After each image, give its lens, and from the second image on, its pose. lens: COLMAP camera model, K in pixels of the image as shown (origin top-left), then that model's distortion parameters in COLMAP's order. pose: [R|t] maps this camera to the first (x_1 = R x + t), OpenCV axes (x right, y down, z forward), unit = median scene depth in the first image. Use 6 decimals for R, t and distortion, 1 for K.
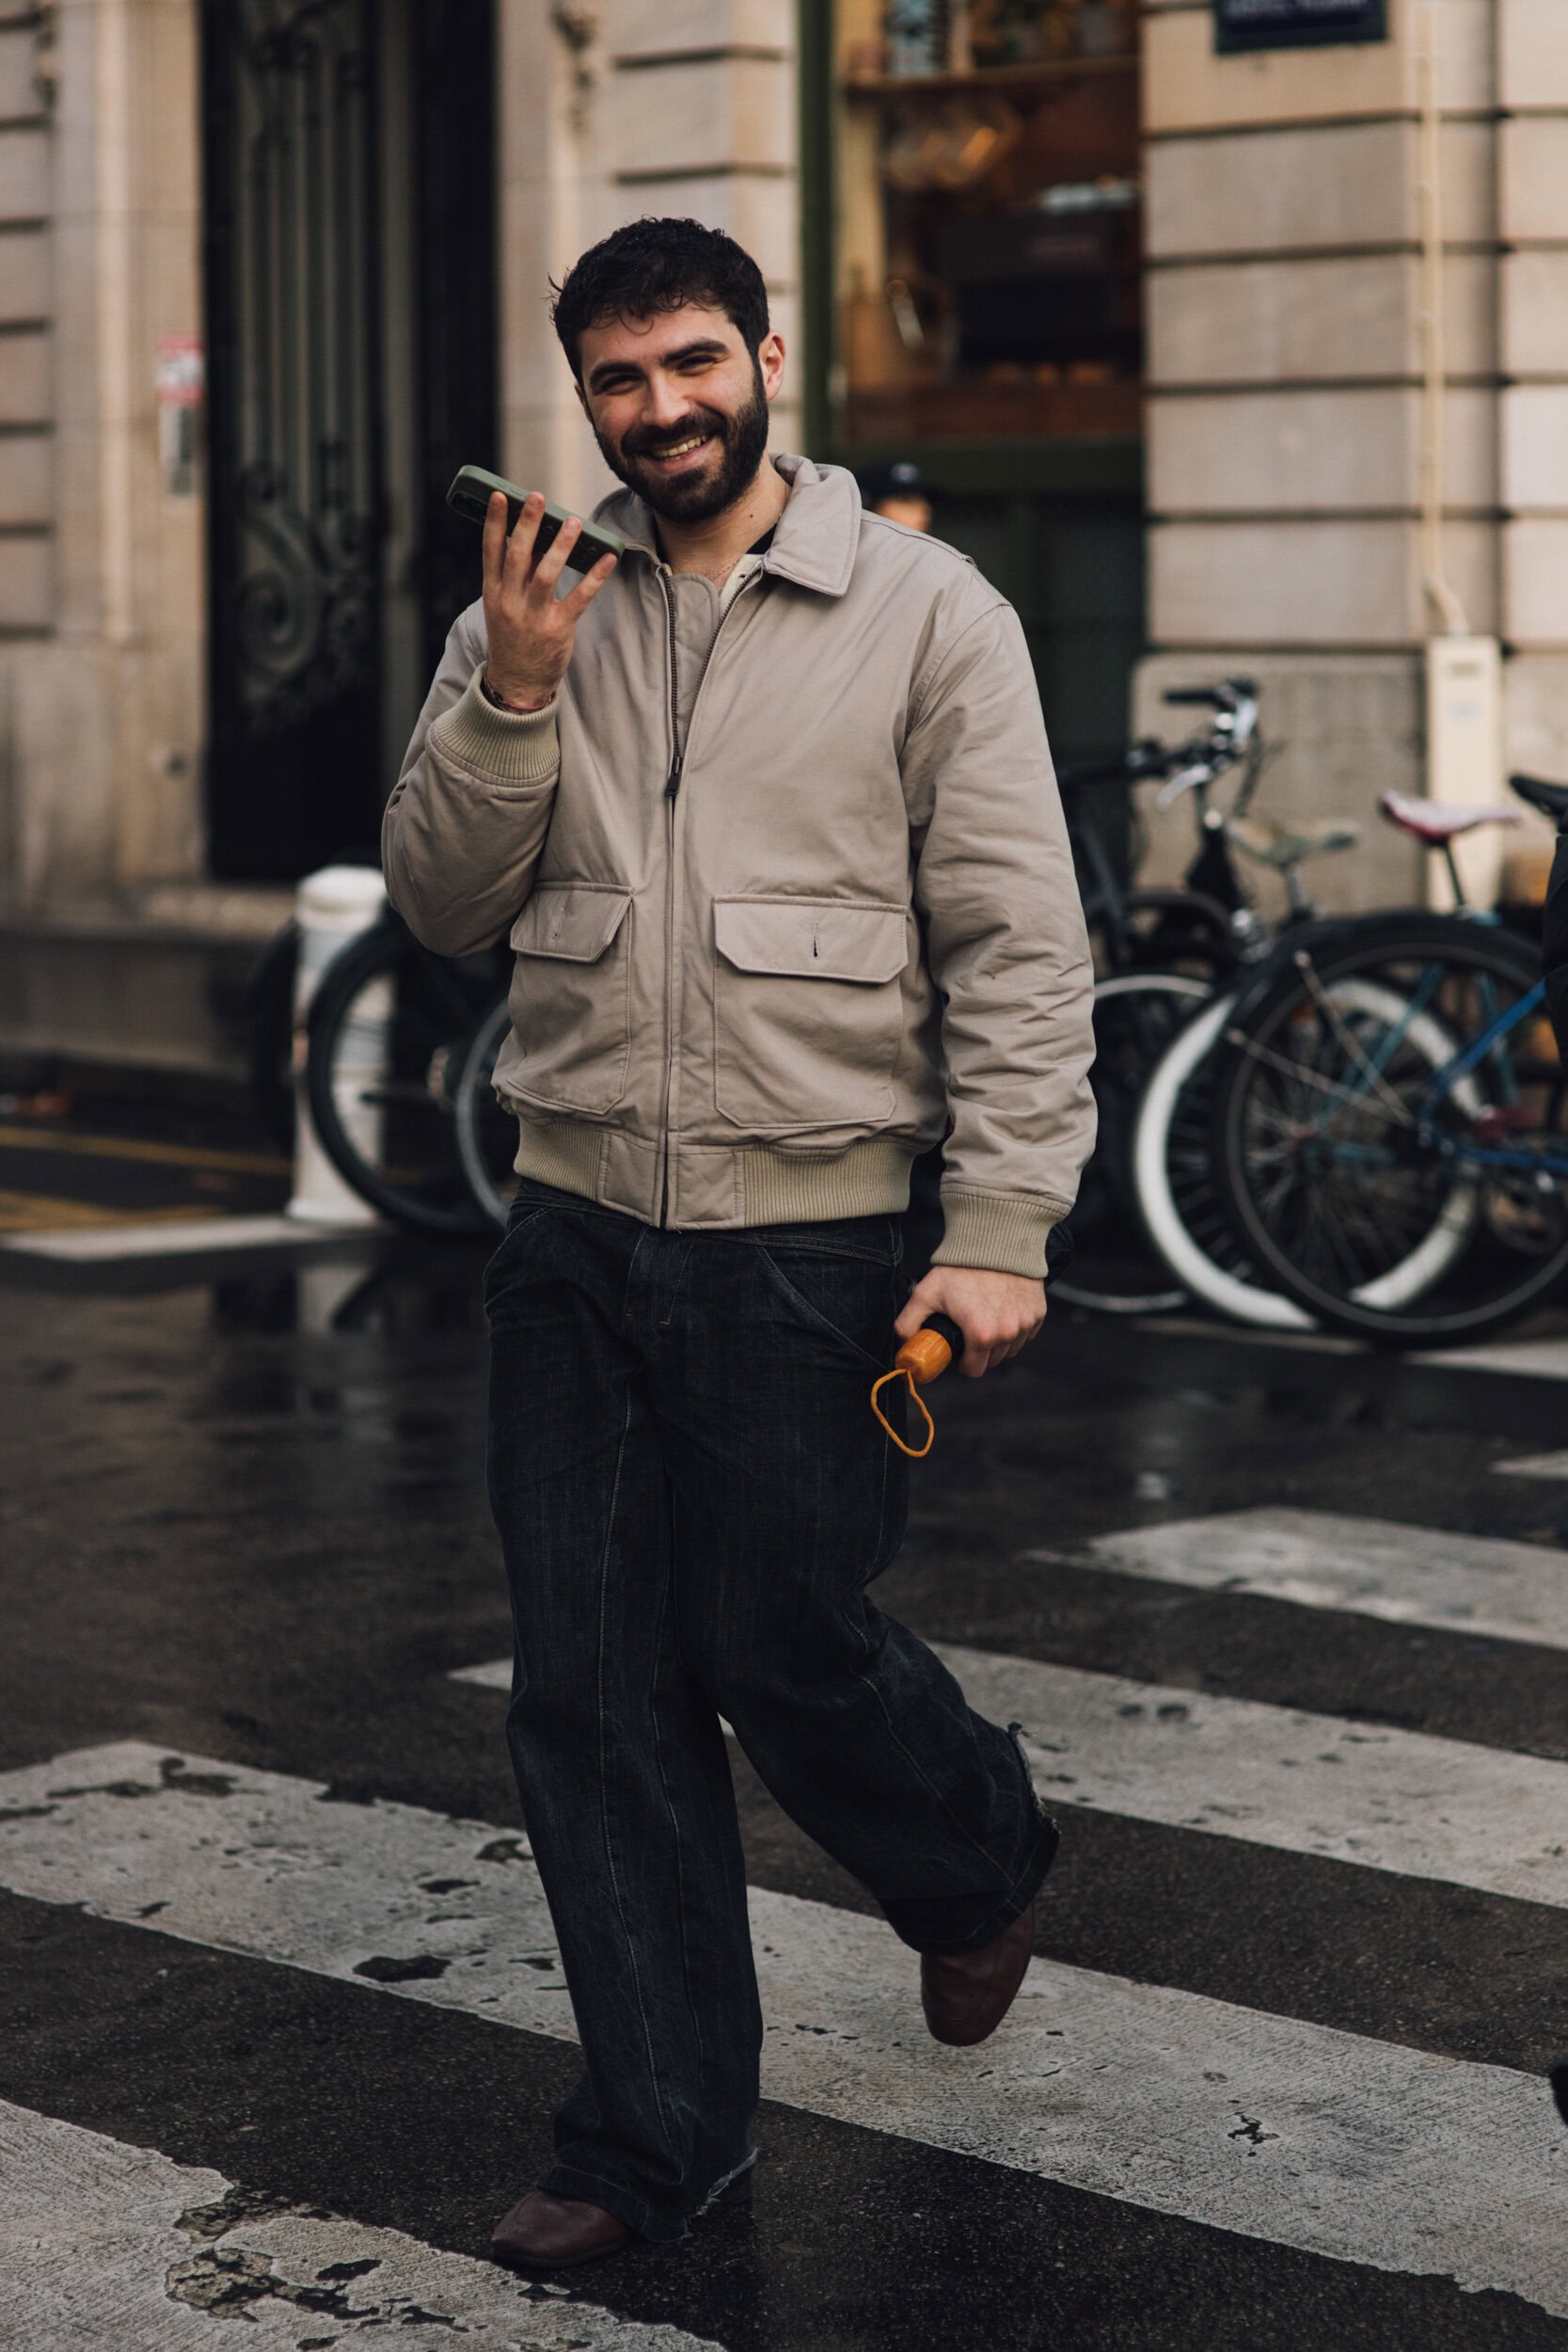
lens RADIAL K [[6484.4, 0, 786.4], [0, 6484.4, 1193.1], [0, 0, 1]] dist [-0.081434, 0.000000]
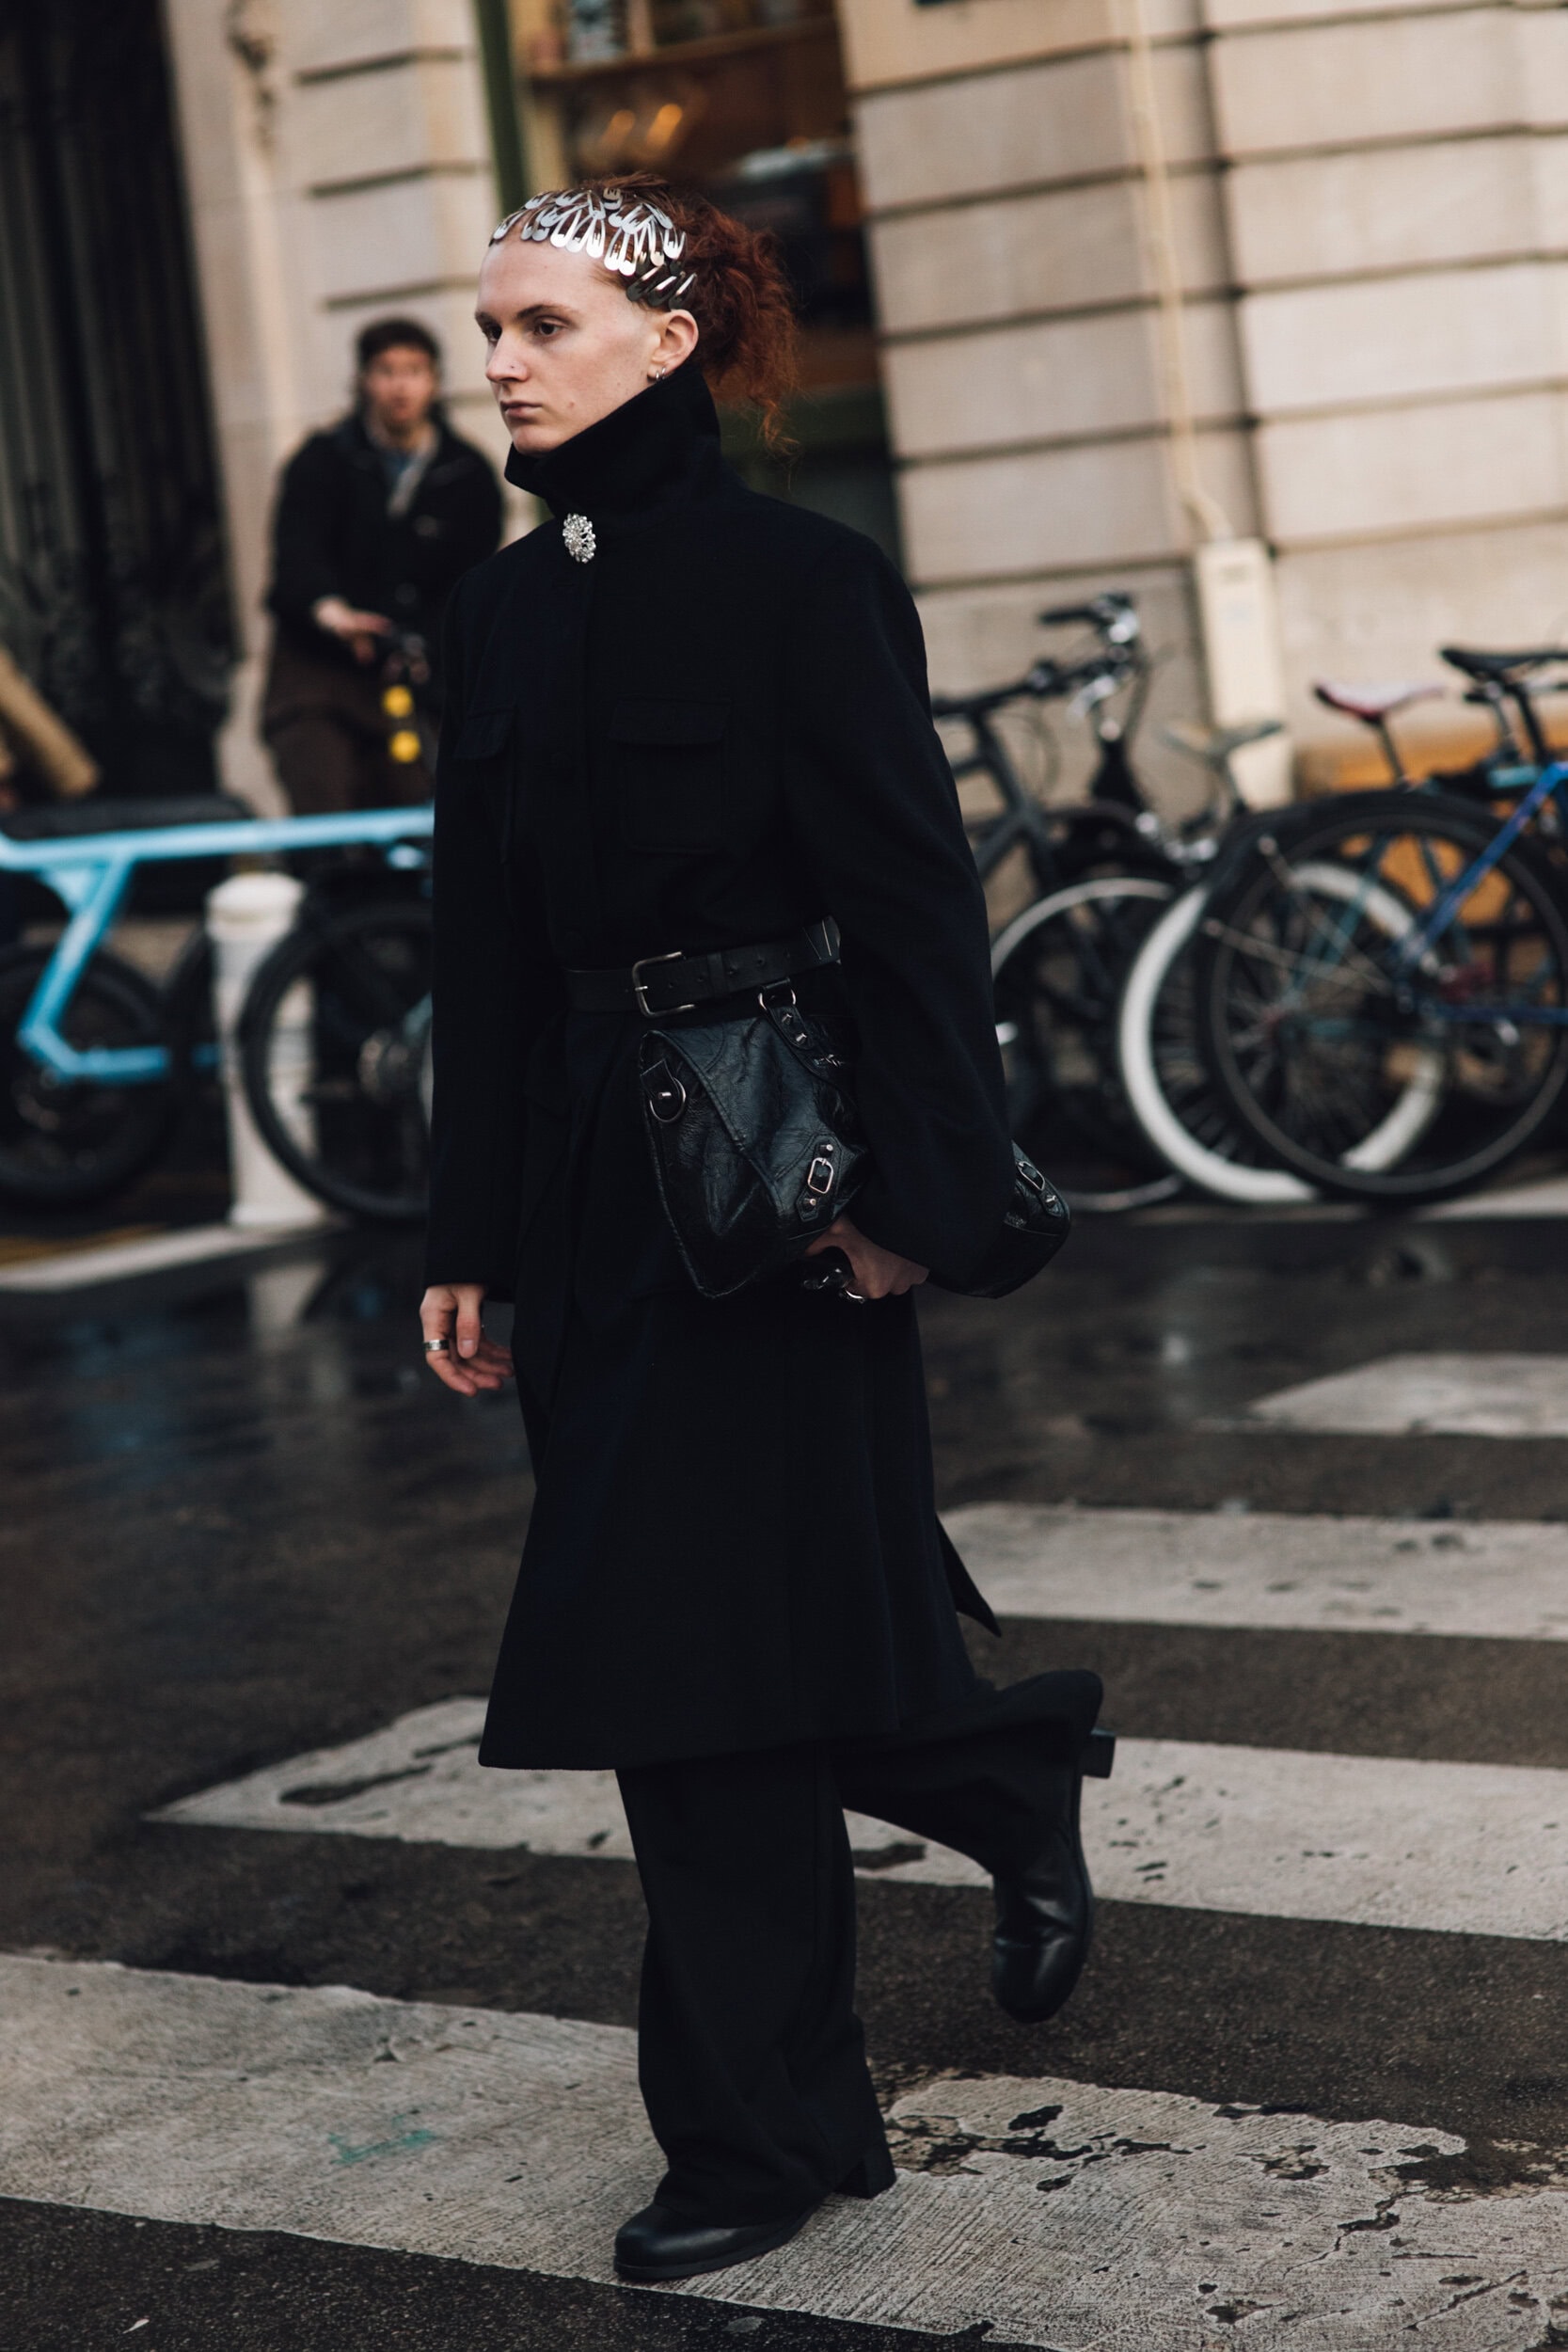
lens RADIAL K [[6484.4, 0, 771.4], [0, 6484.4, 1155.7], [0, 0, 1]] dist [-0.081434, 0.000000]
pose [[0.985486, -0.118675, 0.121381, -0.104344], [0.119930, 0.992778, -0.003061, 0.005410], [-0.120141, 0.017574, 0.992601, -0.013728]]
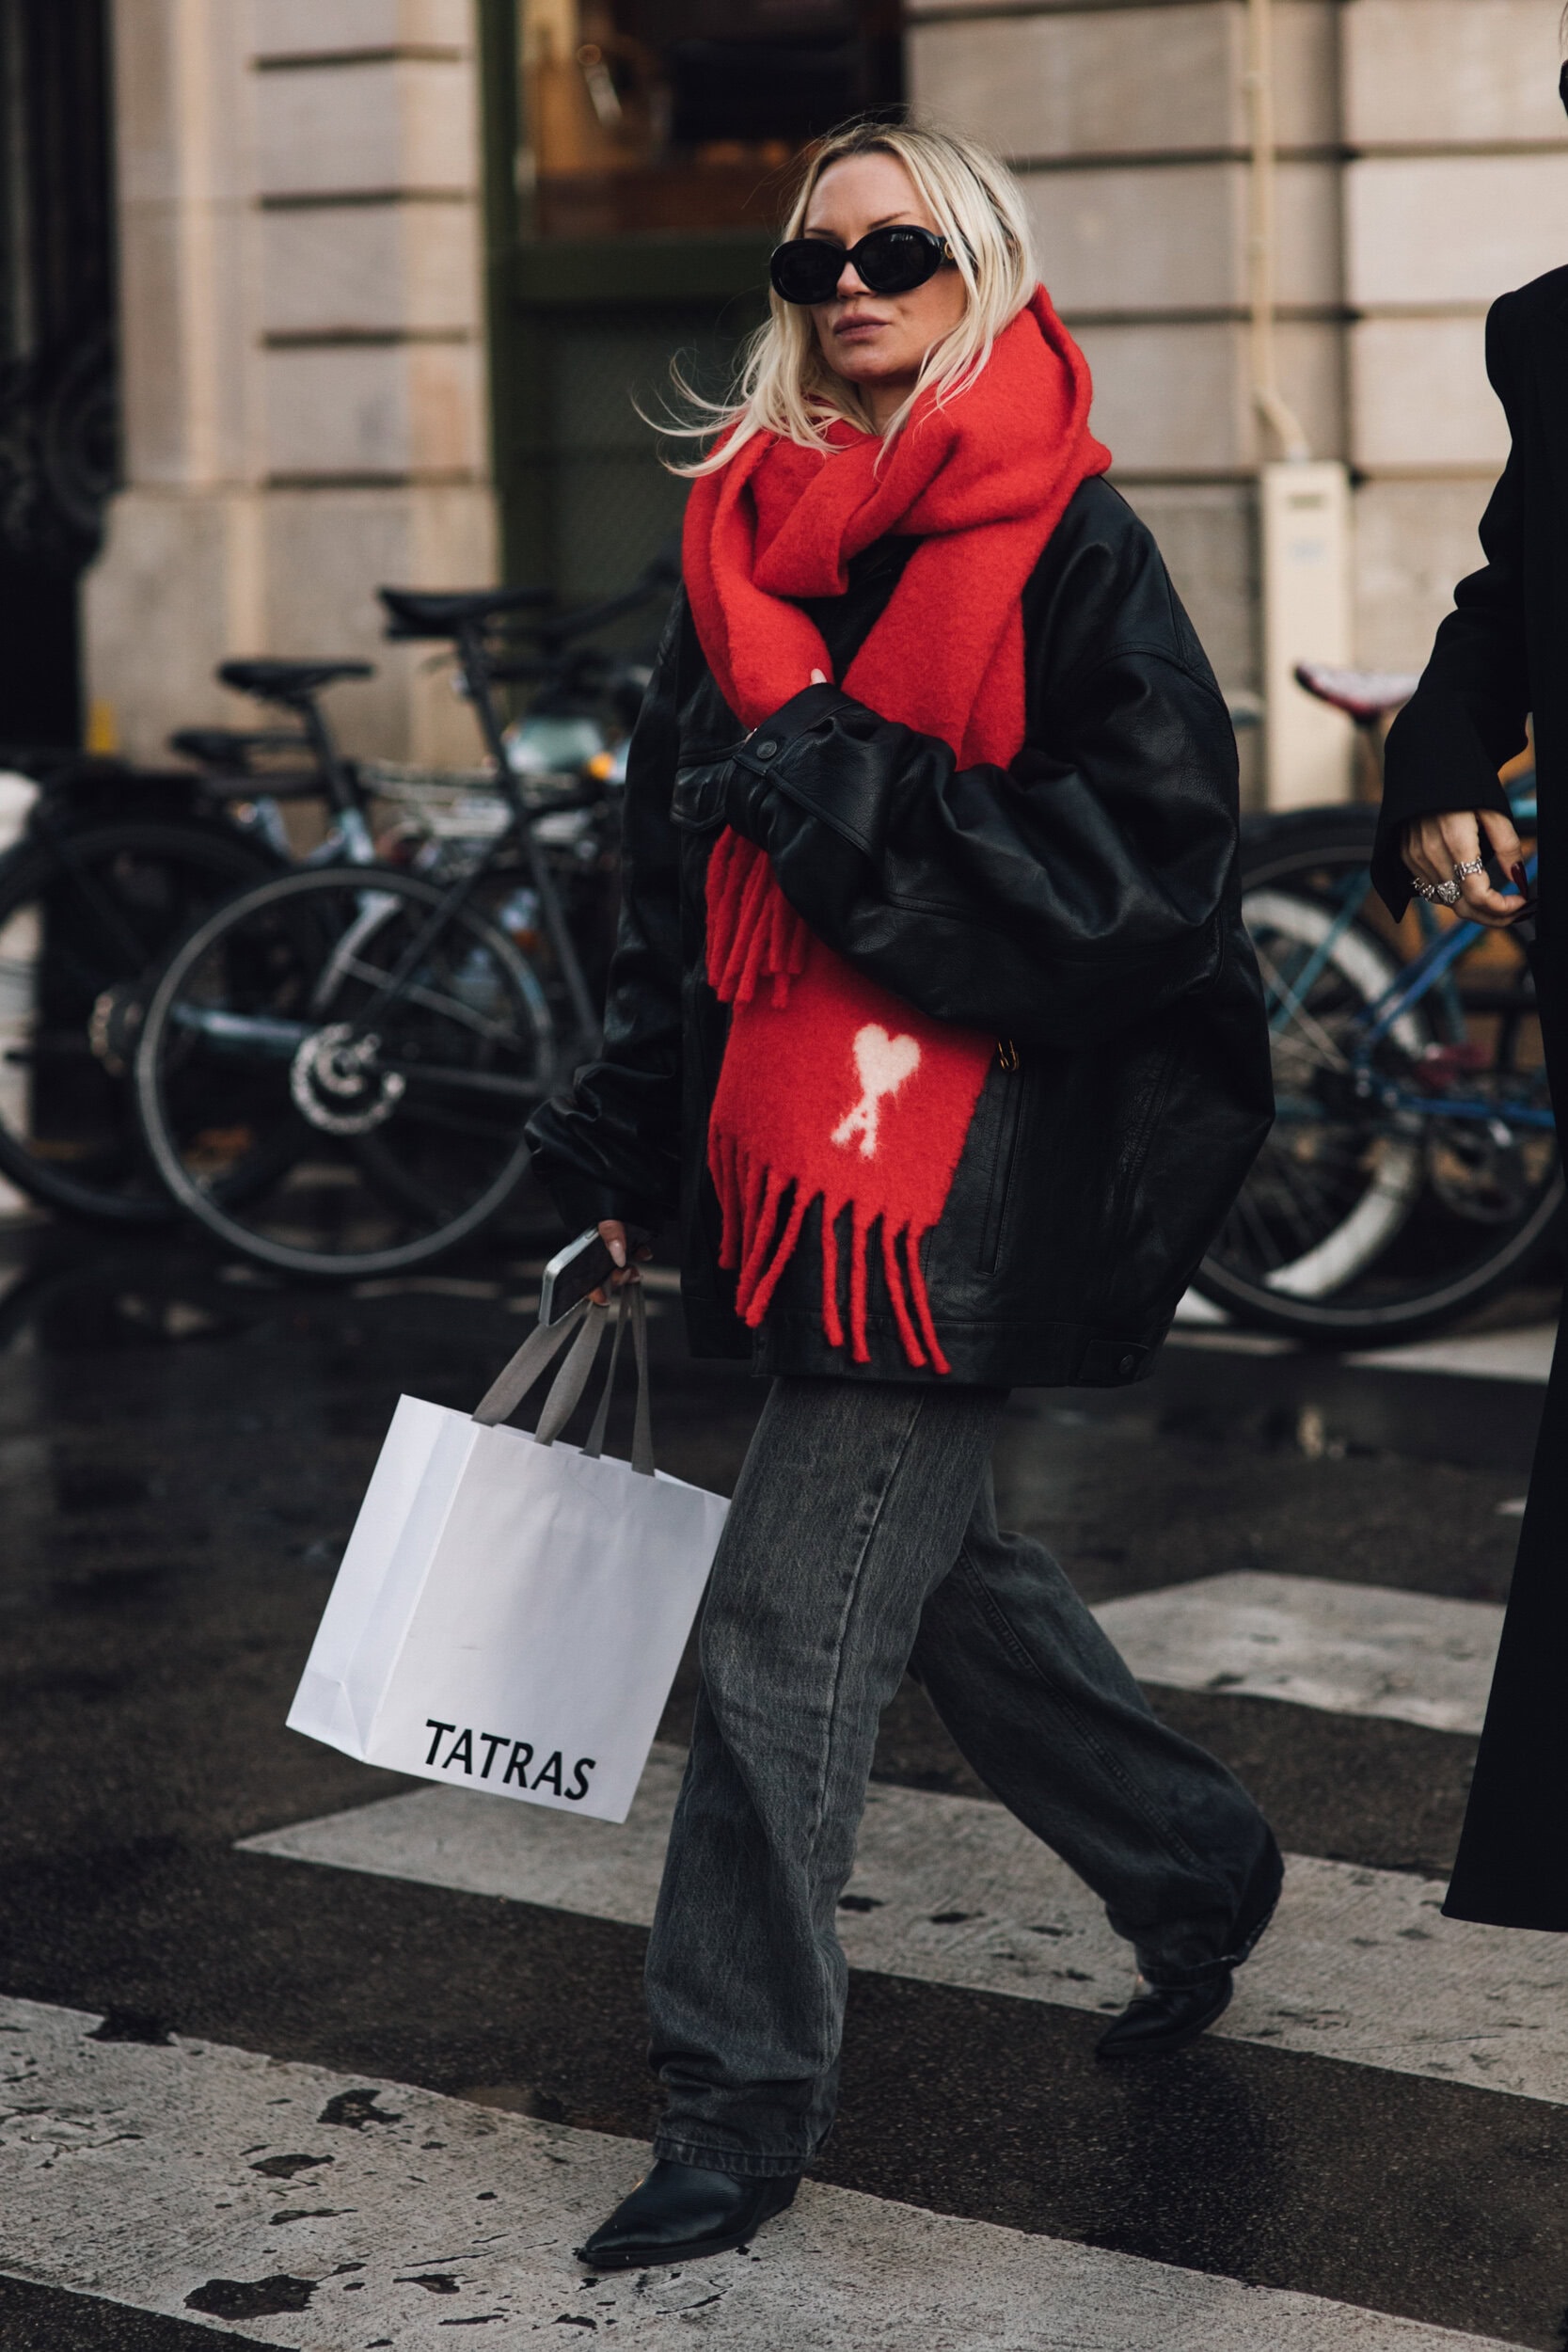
lens RADIAL K [[6971.7, 0, 920.7], [0, 6971.7, 1184.0], [0, 0, 1]] dist [-0.137769, 0.000000]
pose [[0.995410, -0.023520, 0.092762, -0.029469], [0.021934, 0.999596, 0.018073, -0.010611], [-0.093150, -0.015956, 0.995524, 0.114782]]
